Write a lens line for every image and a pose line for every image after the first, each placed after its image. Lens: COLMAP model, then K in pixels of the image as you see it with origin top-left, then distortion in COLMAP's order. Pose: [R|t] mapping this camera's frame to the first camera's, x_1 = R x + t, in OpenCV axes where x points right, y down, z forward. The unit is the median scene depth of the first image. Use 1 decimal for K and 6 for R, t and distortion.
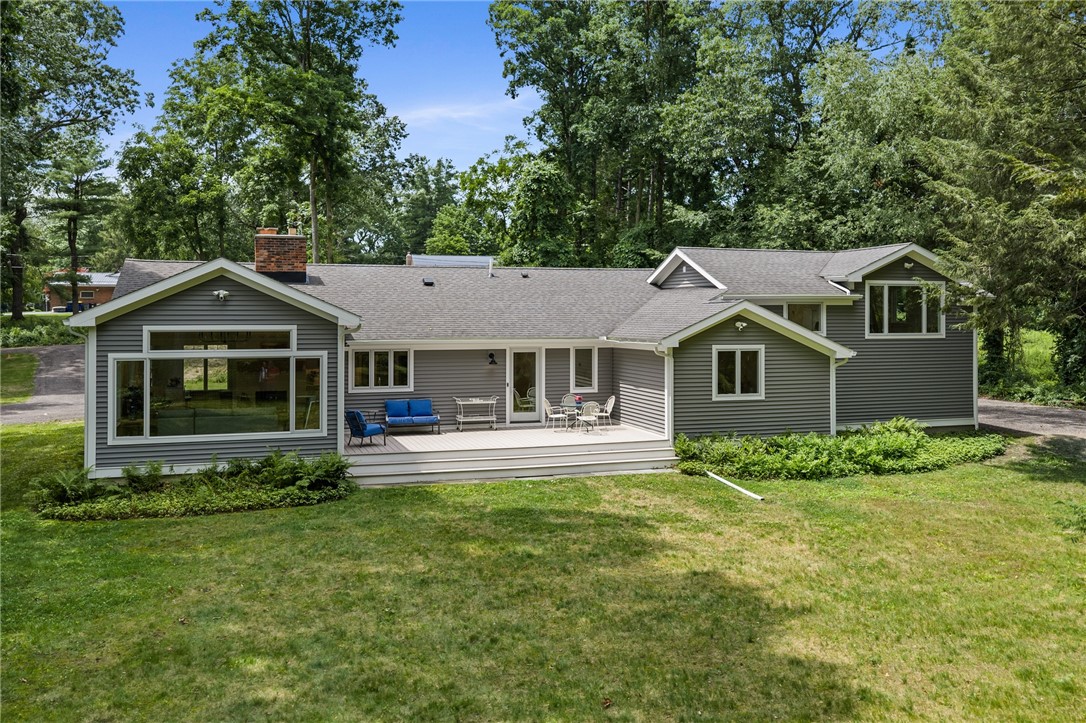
lens RADIAL K [[917.2, 0, 542.4], [0, 917.2, 325.2], [0, 0, 1]] dist [-0.004818, -0.015462]
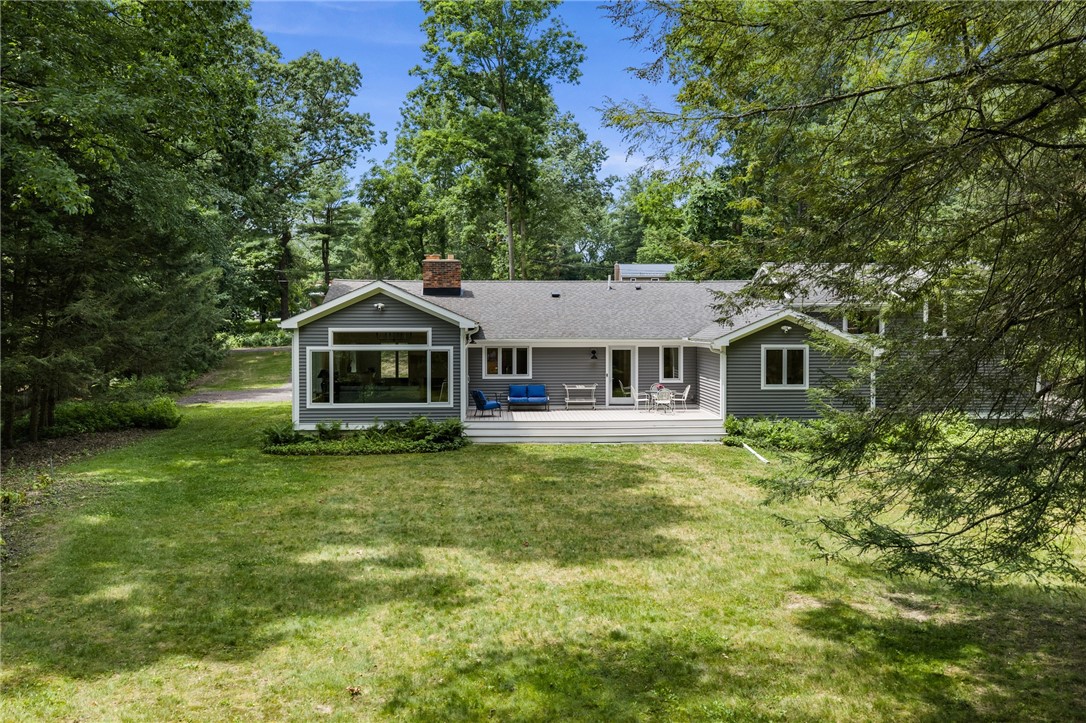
lens RADIAL K [[873.5, 0, 543.0], [0, 873.5, 361.5], [0, 0, 1]] dist [-0.004095, -0.007892]
pose [[0.970544, 0.010672, -0.240686, 0.164748], [-0.001922, 0.999330, 0.036560, 0.001859], [0.240915, -0.035020, 0.969914, -0.193539]]
